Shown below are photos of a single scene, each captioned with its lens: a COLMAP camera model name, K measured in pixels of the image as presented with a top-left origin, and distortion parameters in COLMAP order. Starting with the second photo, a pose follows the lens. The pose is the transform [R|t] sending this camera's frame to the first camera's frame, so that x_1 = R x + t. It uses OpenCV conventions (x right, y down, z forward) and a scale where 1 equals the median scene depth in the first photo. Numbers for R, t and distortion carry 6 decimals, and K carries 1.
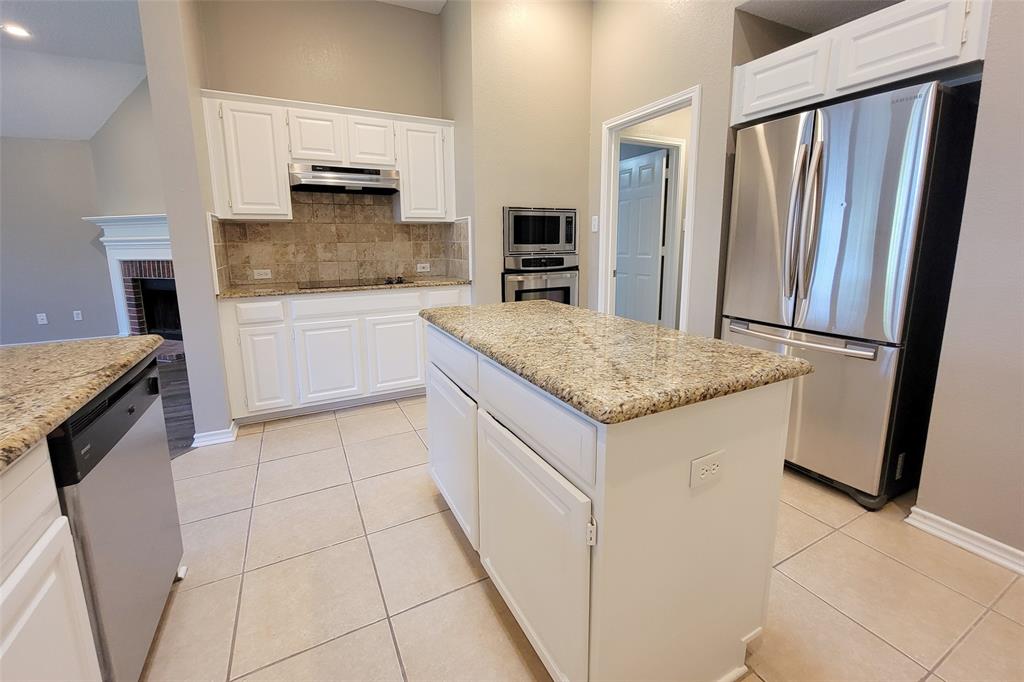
lens RADIAL K [[419.5, 0, 504.3], [0, 419.5, 308.1], [0, 0, 1]] dist [-0.005014, 0.001041]
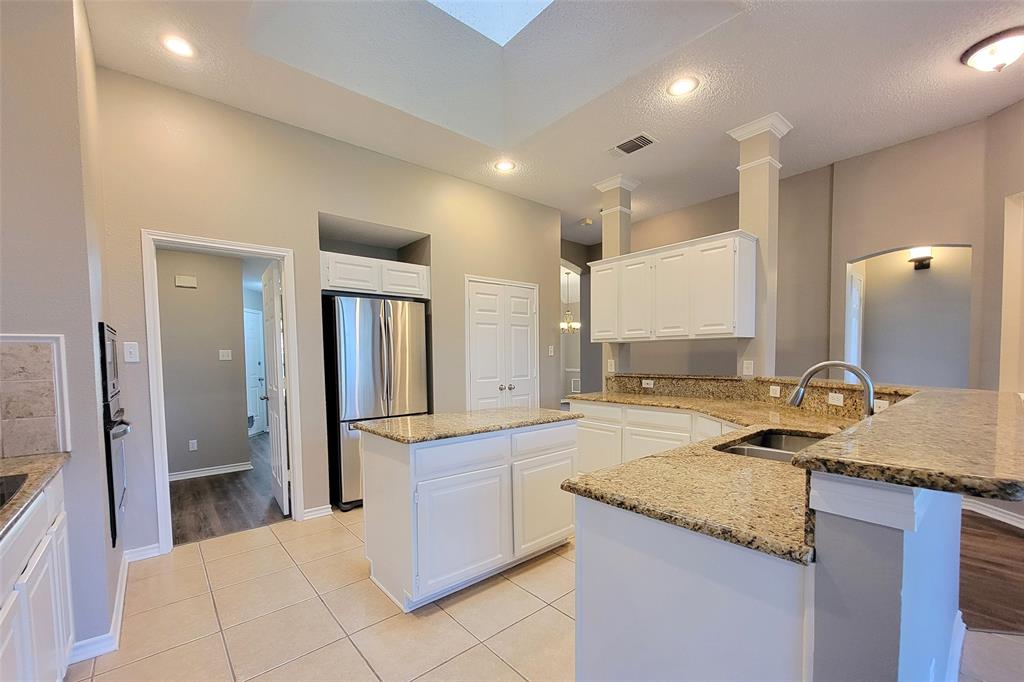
lens RADIAL K [[419.5, 0, 506.0], [0, 419.5, 379.1], [0, 0, 1]] dist [-0.005014, 0.001041]
pose [[-0.230339, -0.039531, 0.972307, -0.799729], [0.166625, 0.982816, 0.079431, -0.116546], [-0.958739, 0.180307, -0.219794, 0.615834]]
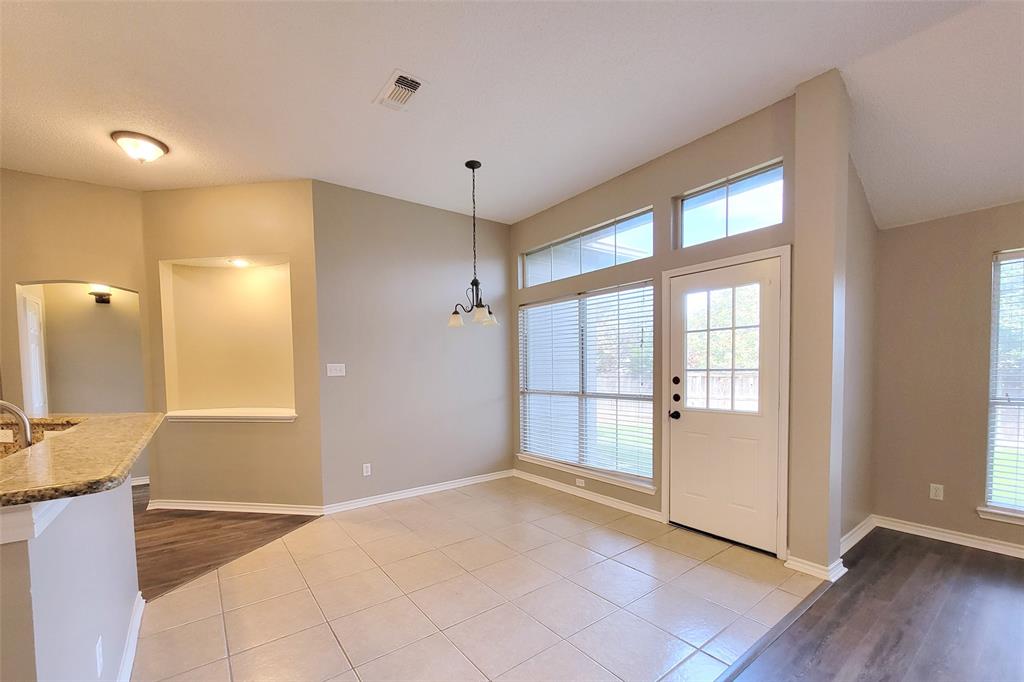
lens RADIAL K [[419.5, 0, 504.5], [0, 419.5, 386.0], [0, 0, 1]] dist [-0.005014, 0.001041]
pose [[-0.984439, 0.032008, -0.172789, -0.913921], [-0.002508, 0.980612, 0.195941, -0.142558], [0.175711, 0.193325, -0.965273, 0.688683]]
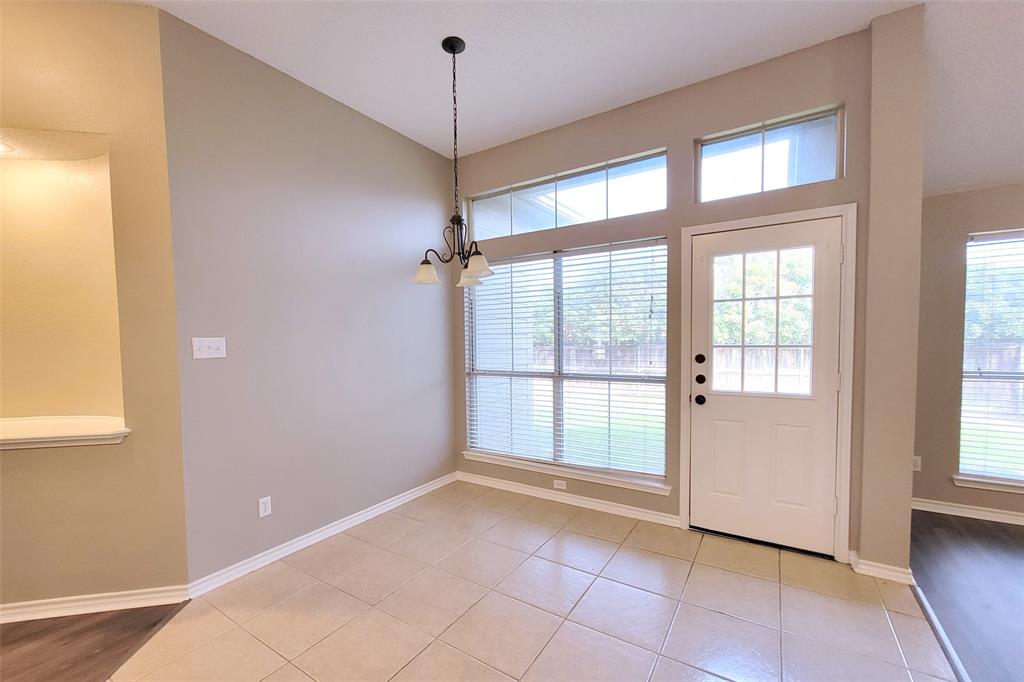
lens RADIAL K [[419.5, 0, 507.6], [0, 419.5, 358.3], [0, 0, 1]] dist [-0.005014, 0.001041]
pose [[-0.863844, 0.045632, -0.501688, -0.708217], [-0.054956, 0.981409, 0.183893, -0.086735], [0.500752, 0.186426, -0.845277, 0.249172]]
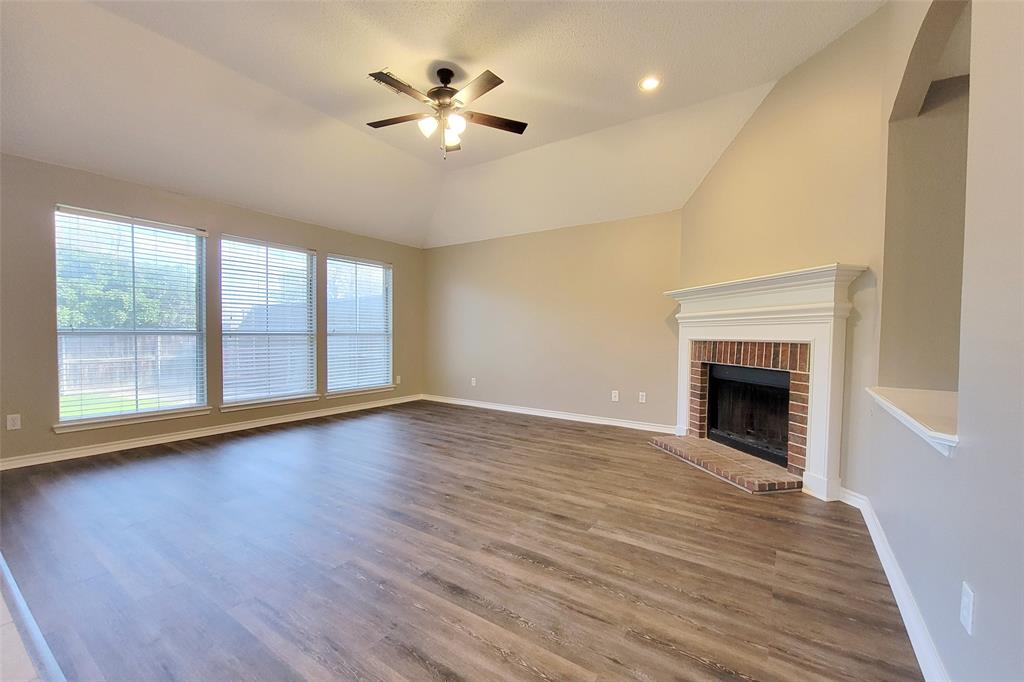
lens RADIAL K [[419.5, 0, 507.0], [0, 419.5, 349.3], [0, 0, 1]] dist [-0.005014, 0.001041]
pose [[0.486734, 0.048953, -0.872177, -0.609329], [-0.153220, 0.987735, -0.030068, -0.023235], [0.860008, 0.148270, 0.488265, 0.454609]]
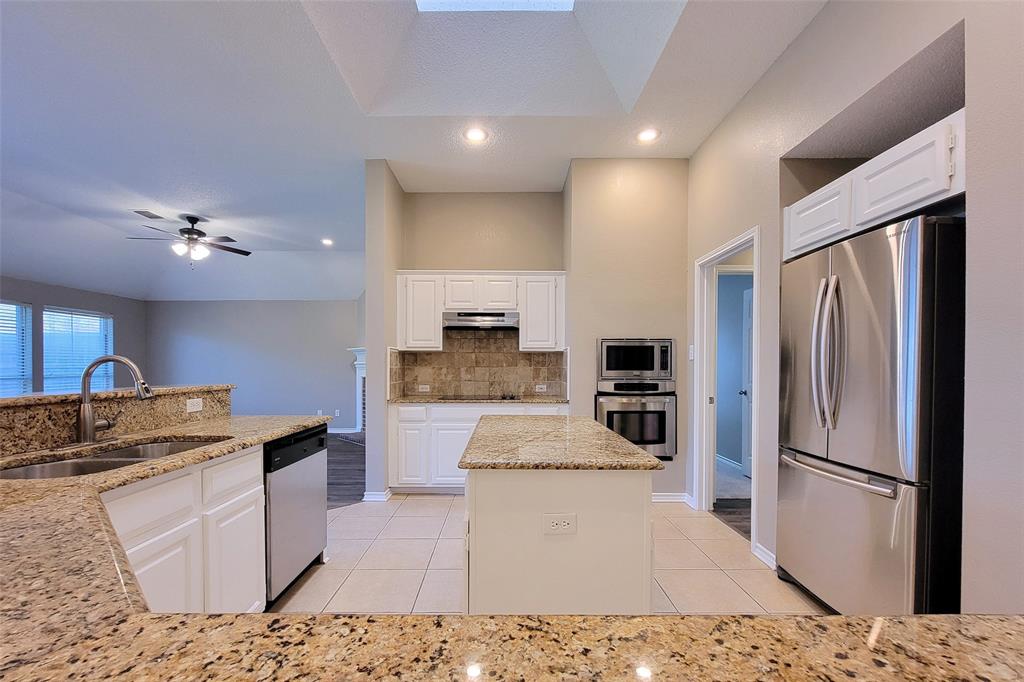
lens RADIAL K [[419.5, 0, 504.7], [0, 419.5, 369.9], [0, 0, 1]] dist [-0.005014, 0.001041]
pose [[0.894773, 0.015217, -0.446262, 0.312513], [-0.081289, 0.988269, -0.129289, 0.019086], [0.439060, 0.151960, 0.885514, -0.148467]]
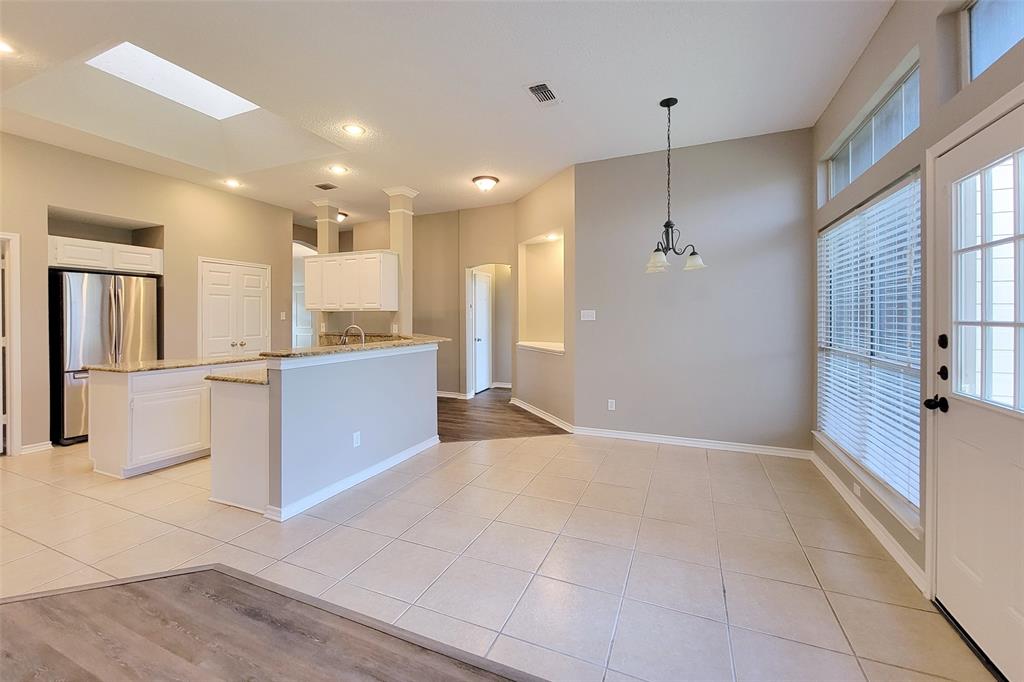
lens RADIAL K [[419.5, 0, 506.5], [0, 419.5, 318.4], [0, 0, 1]] dist [-0.005014, 0.001041]
pose [[-0.638877, 0.008666, 0.769260, -1.646217], [0.127115, 0.987381, 0.094447, -0.109788], [-0.758735, 0.158124, -0.631916, 0.547704]]
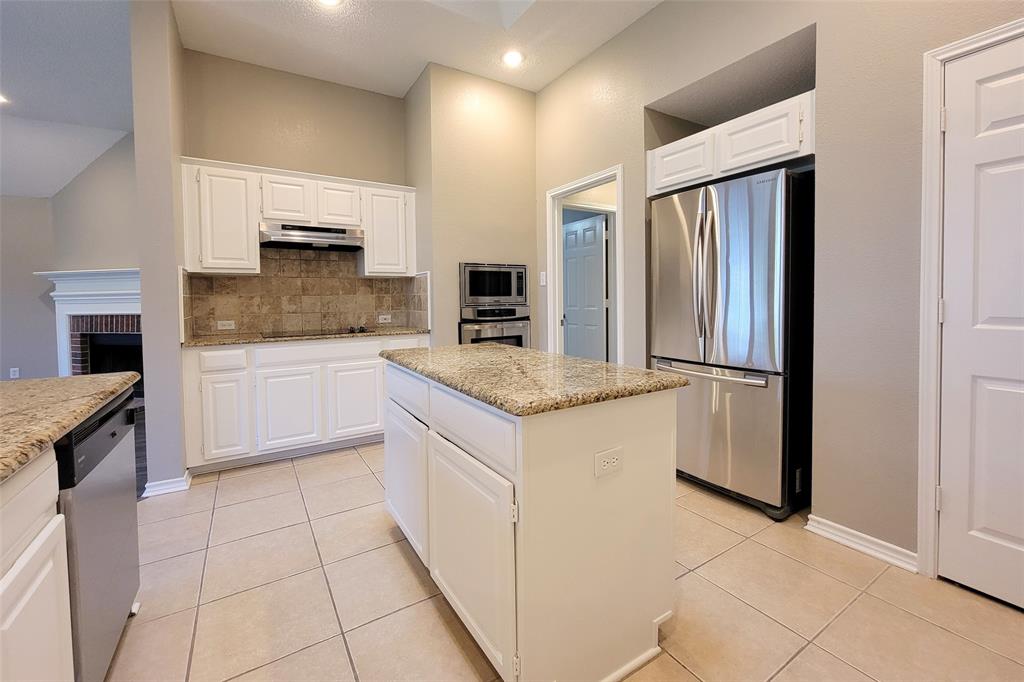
lens RADIAL K [[419.5, 0, 504.5], [0, 419.5, 310.8], [0, 0, 1]] dist [-0.005014, 0.001041]
pose [[0.996369, -0.005018, 0.084990, 0.022083], [0.015961, 0.991571, -0.128580, 0.029567], [-0.083628, 0.129470, 0.988051, -0.090635]]
